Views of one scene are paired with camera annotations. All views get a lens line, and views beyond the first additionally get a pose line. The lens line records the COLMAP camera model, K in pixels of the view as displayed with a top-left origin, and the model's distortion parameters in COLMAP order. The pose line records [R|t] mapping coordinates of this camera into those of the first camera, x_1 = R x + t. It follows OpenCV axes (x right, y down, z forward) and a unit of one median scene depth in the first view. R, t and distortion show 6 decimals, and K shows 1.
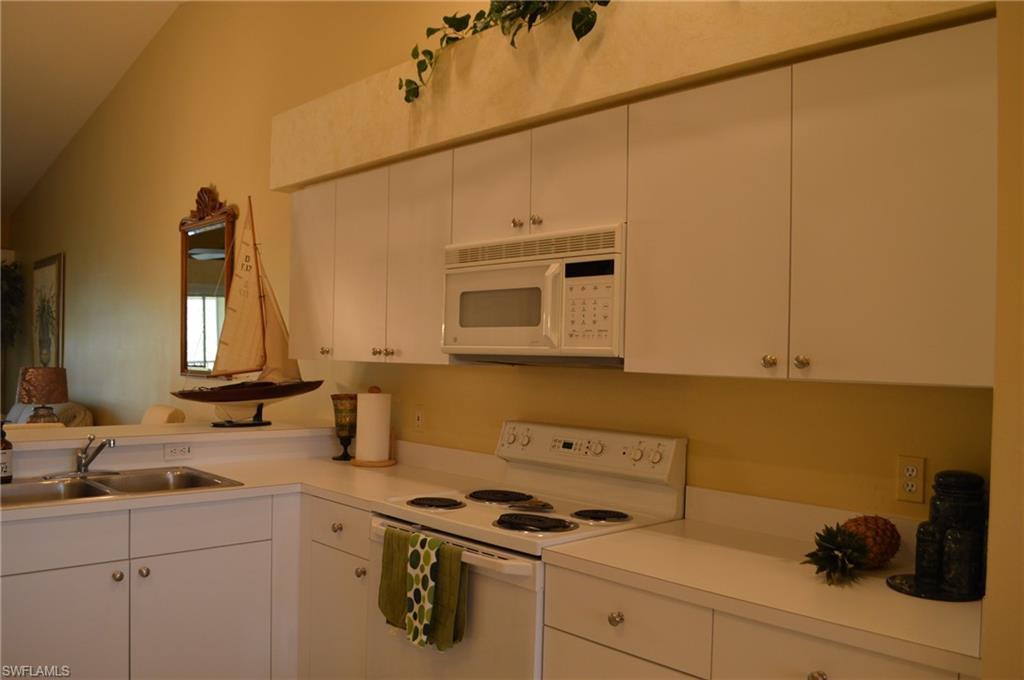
lens RADIAL K [[810.6, 0, 524.0], [0, 810.6, 359.3], [0, 0, 1]] dist [-0.078783, 0.013557]
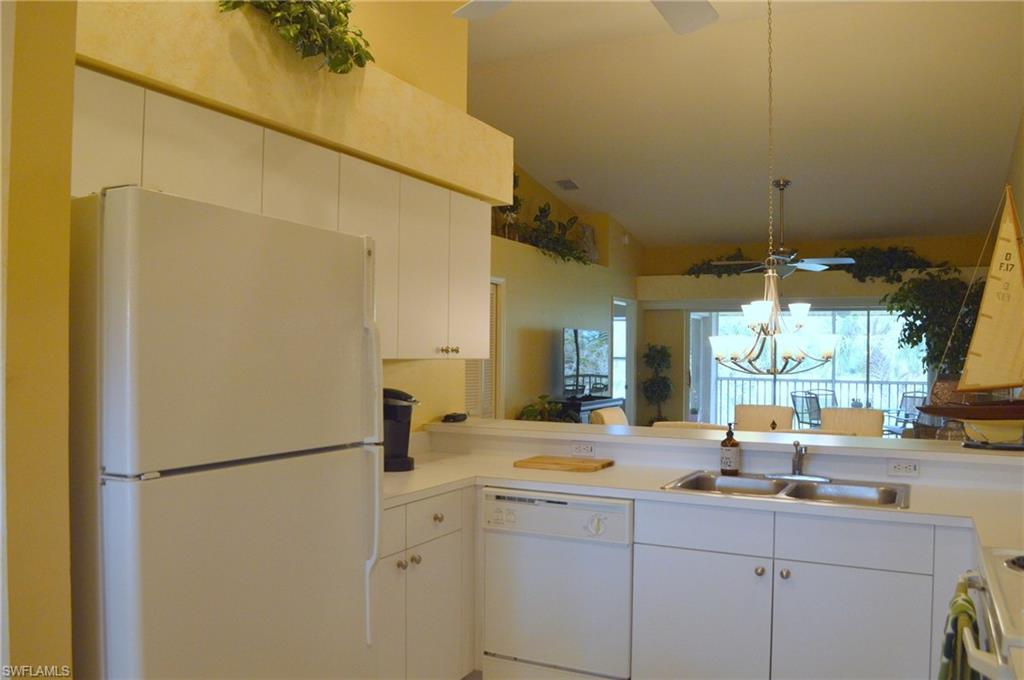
lens RADIAL K [[810.6, 0, 520.0], [0, 810.6, 354.0], [0, 0, 1]] dist [-0.078783, 0.013557]
pose [[0.324875, -0.016786, -0.945608, 0.289215], [-0.008420, 0.999752, -0.020640, 0.002038], [0.945719, 0.014667, 0.324653, 0.227496]]
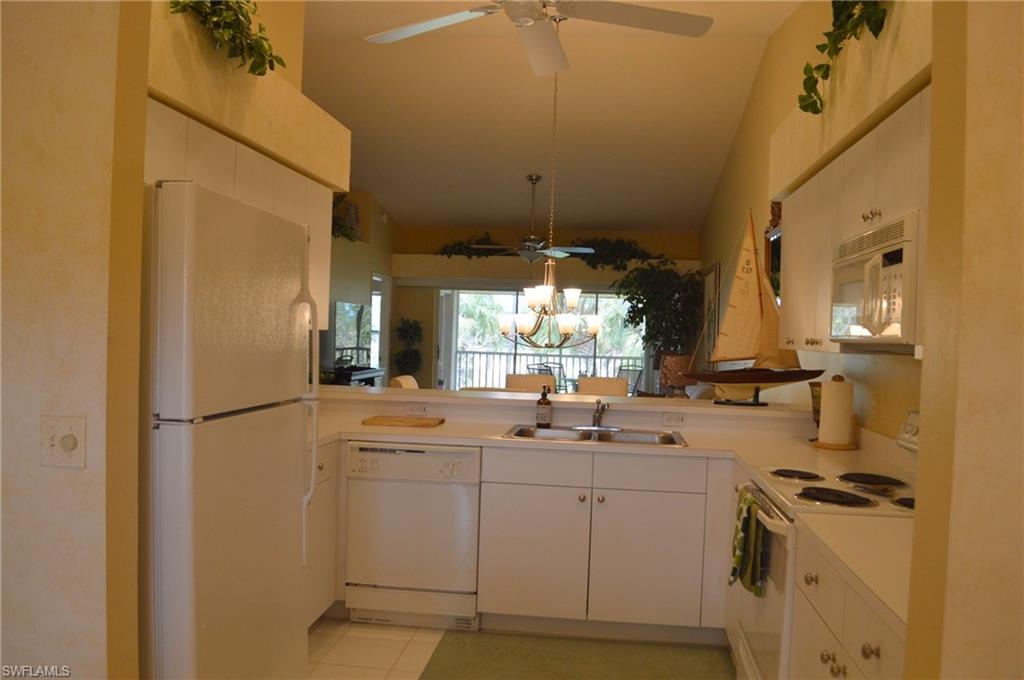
lens RADIAL K [[810.6, 0, 512.1], [0, 810.6, 353.8], [0, 0, 1]] dist [-0.078783, 0.013557]
pose [[0.623735, 0.019604, -0.781390, 0.361782], [-0.023493, 0.999704, 0.006328, 0.008529], [0.781282, 0.014410, 0.624011, 0.002339]]
